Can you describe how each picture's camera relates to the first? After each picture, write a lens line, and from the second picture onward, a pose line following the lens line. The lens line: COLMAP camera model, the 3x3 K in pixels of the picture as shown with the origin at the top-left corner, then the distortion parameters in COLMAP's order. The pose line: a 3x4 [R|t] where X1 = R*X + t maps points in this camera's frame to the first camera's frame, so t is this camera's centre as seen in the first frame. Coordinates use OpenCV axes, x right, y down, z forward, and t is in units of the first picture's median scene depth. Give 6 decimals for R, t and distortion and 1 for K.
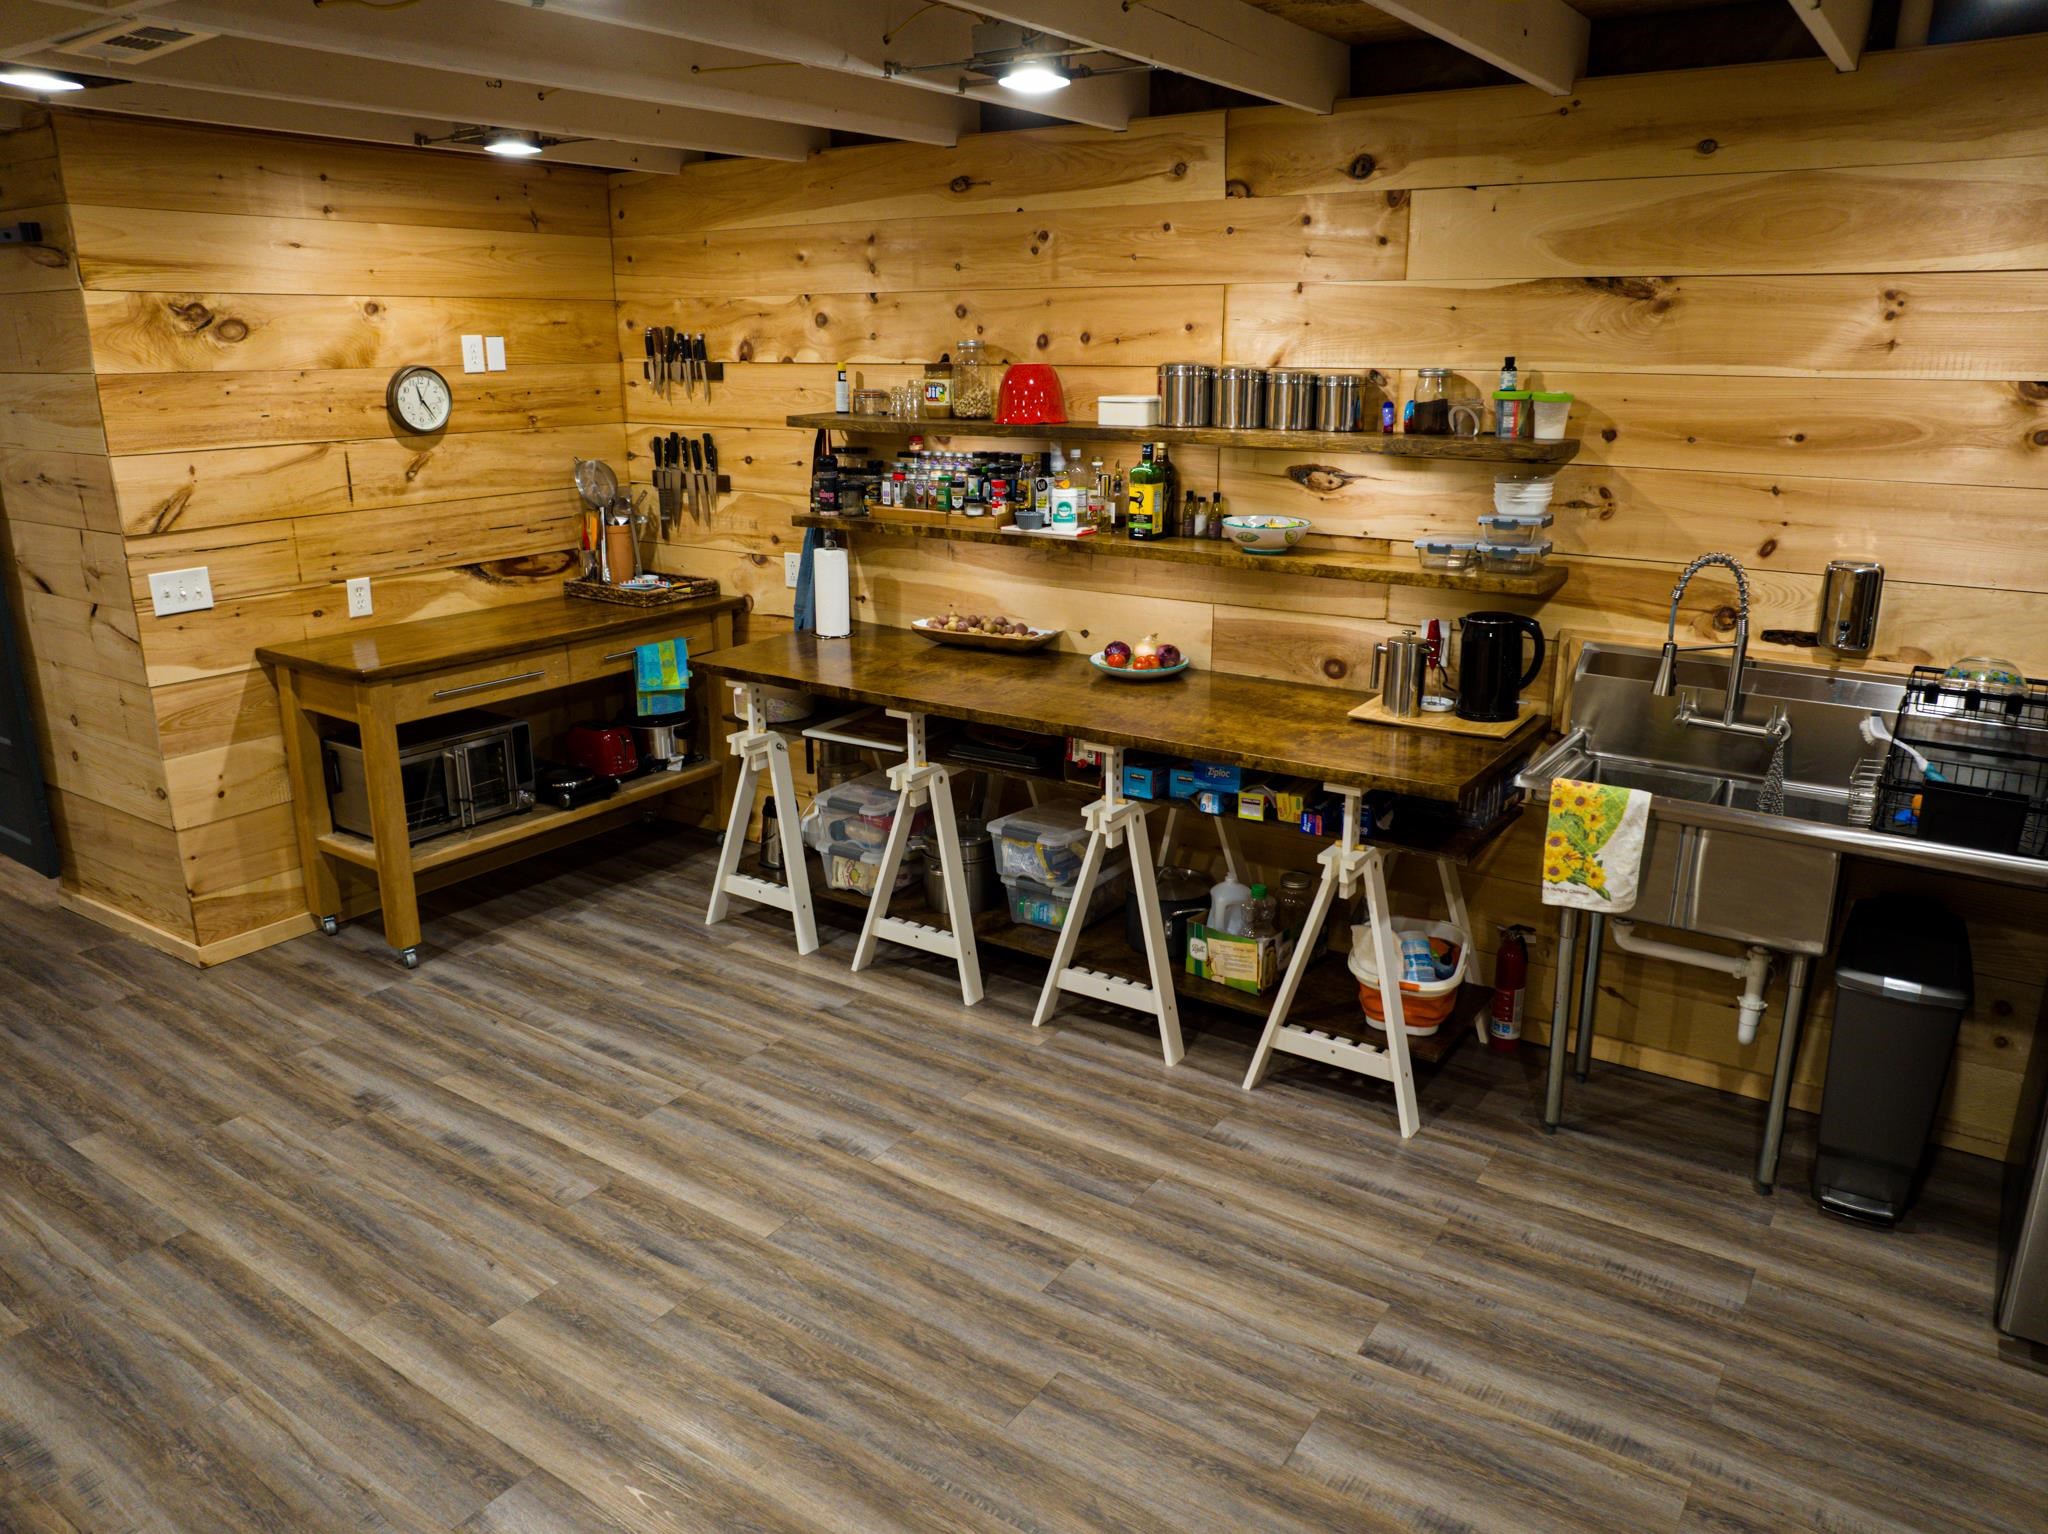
lens RADIAL K [[1427.1, 0, 1030.2], [0, 1427.1, 774.1], [0, 0, 1]] dist [-0.039098, -0.003354]
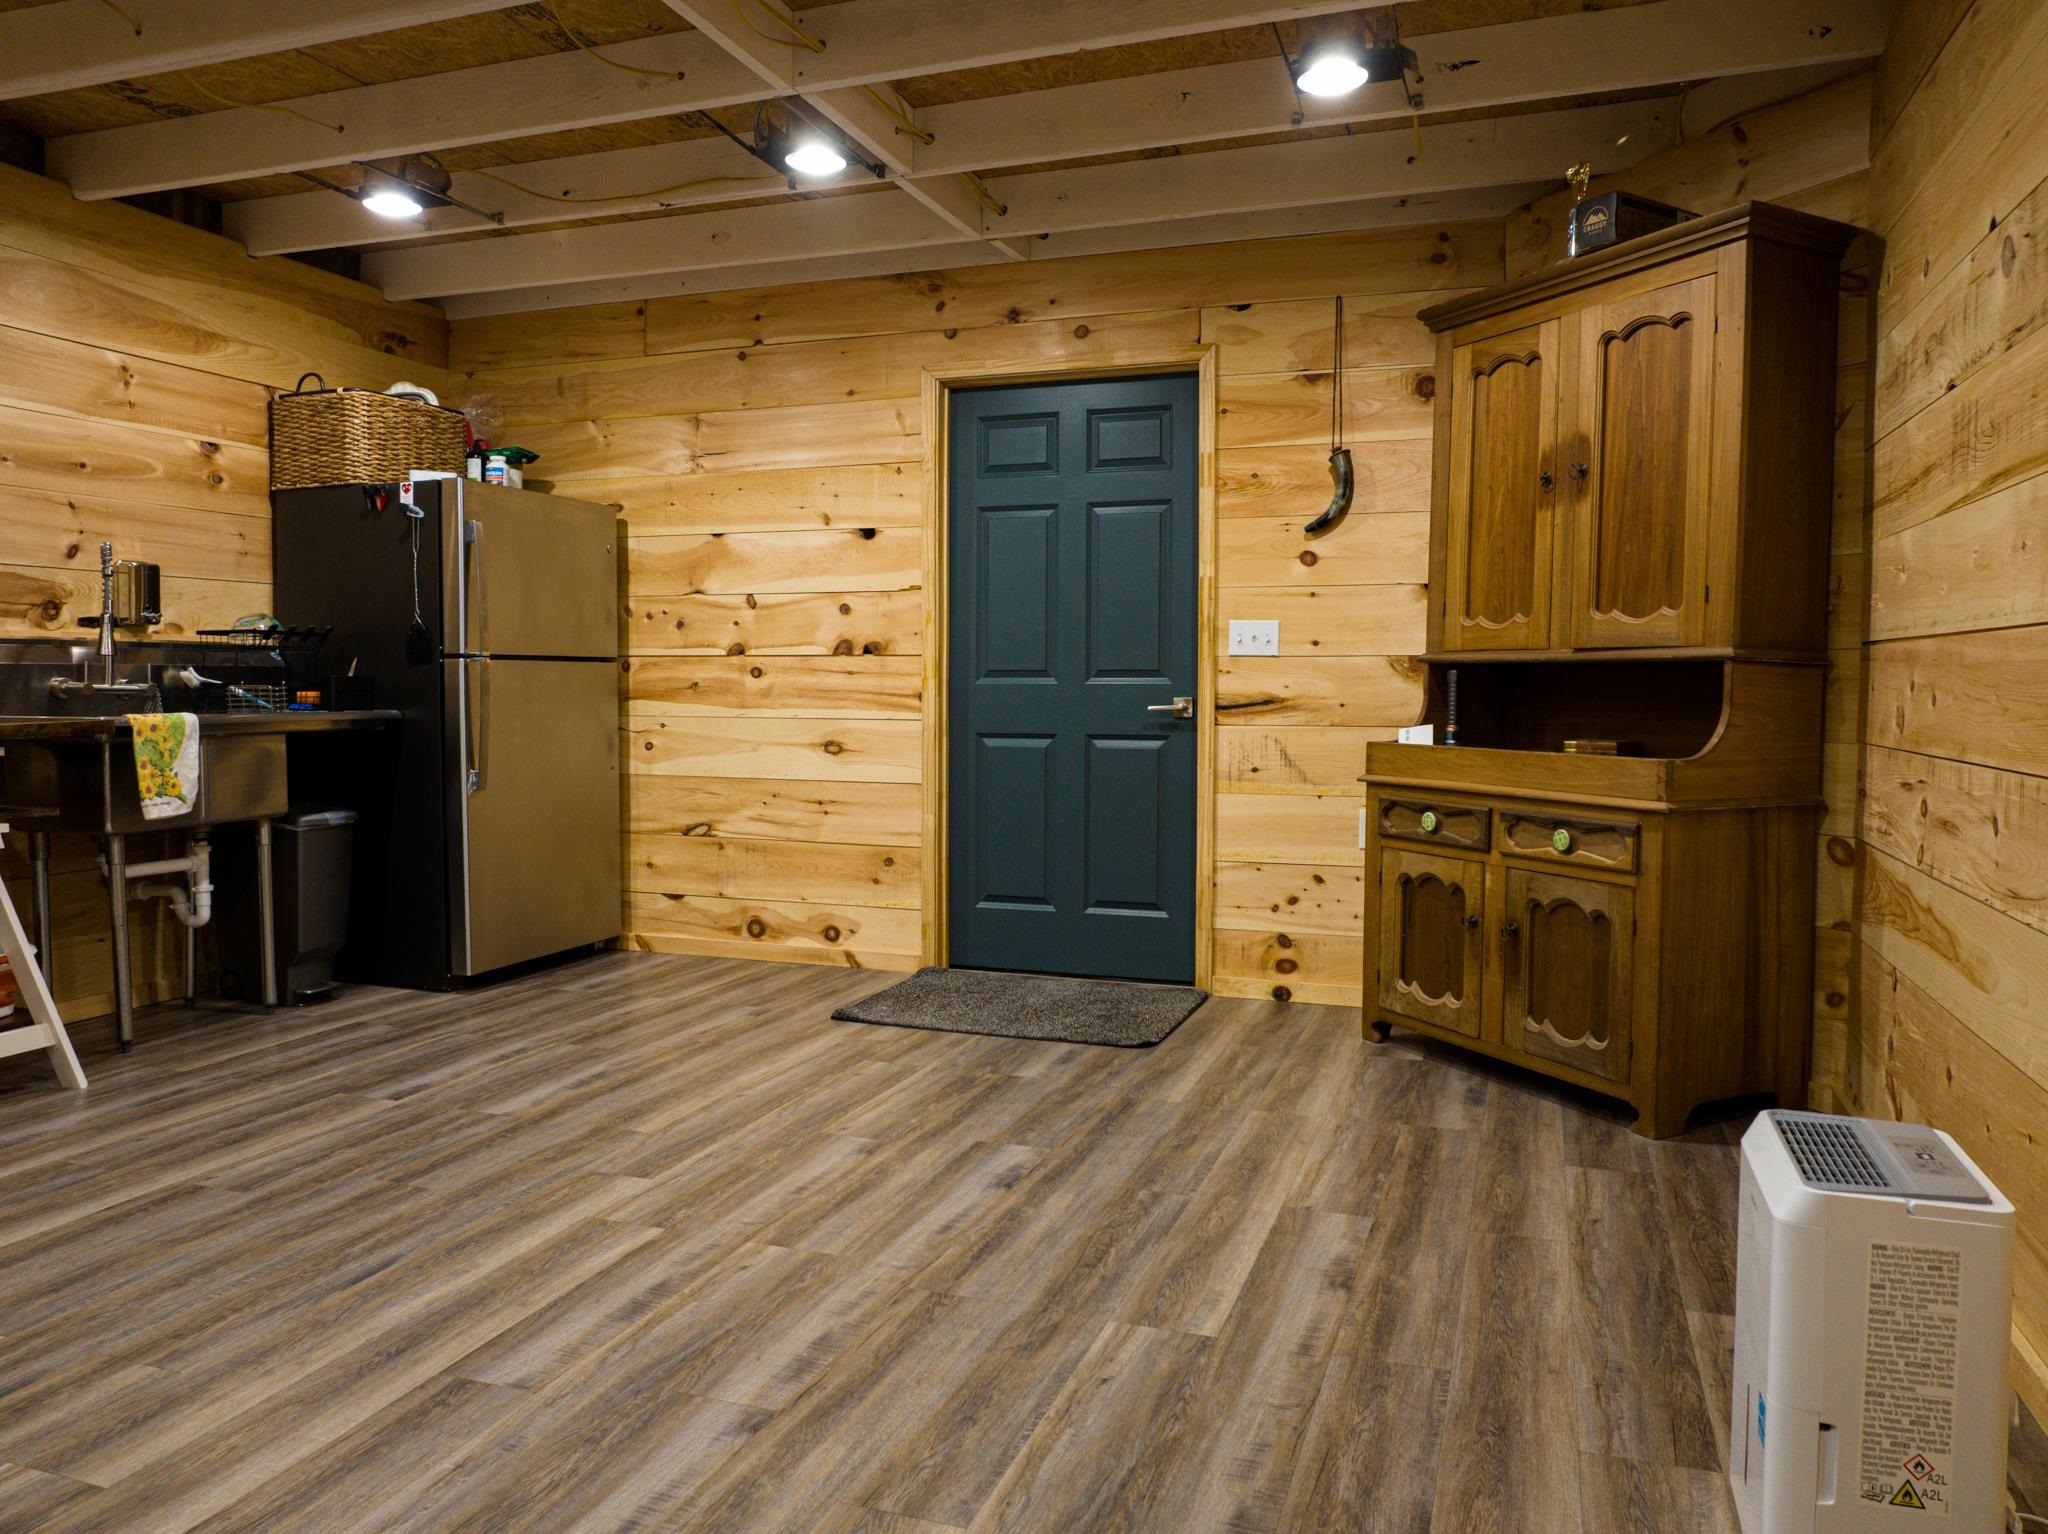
lens RADIAL K [[1427.1, 0, 1031.7], [0, 1427.1, 763.0], [0, 0, 1]] dist [-0.039098, -0.003354]
pose [[-0.255614, -0.059846, 0.964925, -0.978066], [0.271350, 0.953521, 0.131021, 0.095219], [-0.927917, 0.295323, -0.227494, 0.584532]]
